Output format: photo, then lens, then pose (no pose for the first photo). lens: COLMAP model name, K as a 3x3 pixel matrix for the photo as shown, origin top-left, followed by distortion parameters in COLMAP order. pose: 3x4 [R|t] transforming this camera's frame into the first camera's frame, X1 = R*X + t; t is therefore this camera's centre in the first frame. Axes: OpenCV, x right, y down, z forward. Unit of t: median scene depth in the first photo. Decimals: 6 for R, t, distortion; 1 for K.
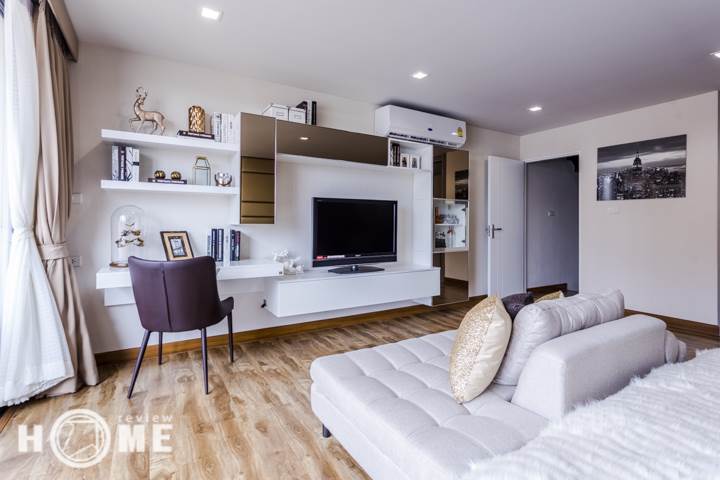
lens RADIAL K [[350.8, 0, 353.3], [0, 350.8, 224.8], [0, 0, 1]] dist [0.004162, 0.002158]
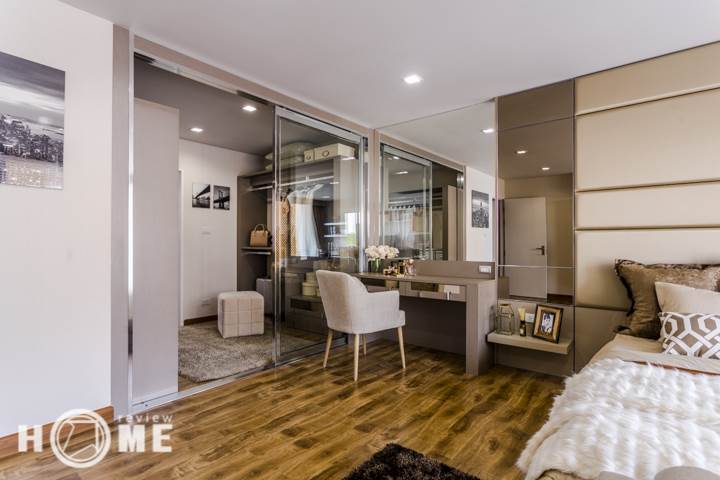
lens RADIAL K [[364.2, 0, 365.8], [0, 364.2, 244.5], [0, 0, 1]] dist [-0.004189, -0.000803]
pose [[-0.332761, -0.005286, 0.942996, 0.270283], [-0.004023, 0.999983, 0.004186, 0.000458], [-0.943003, -0.002400, -0.332776, 0.738177]]
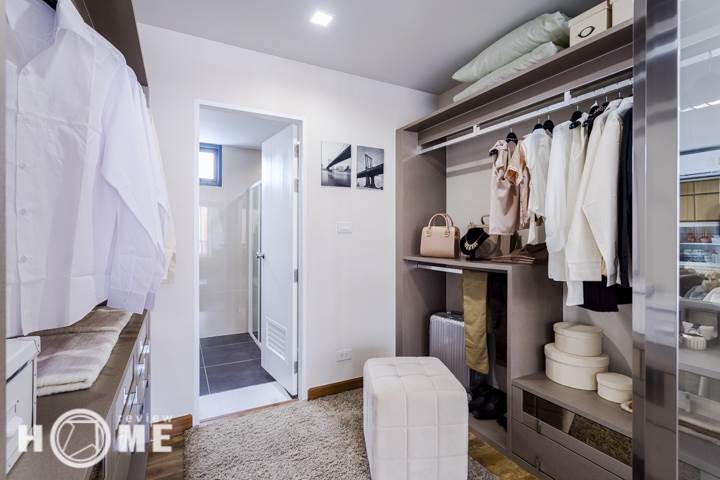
lens RADIAL K [[350.8, 0, 360.6], [0, 350.8, 237.6], [0, 0, 1]] dist [0.004162, 0.002158]
pose [[0.065679, -0.011650, 0.997773, 1.000974], [-0.002654, 0.999926, 0.011850, -0.029985], [-0.997837, -0.003427, 0.065643, 0.765700]]
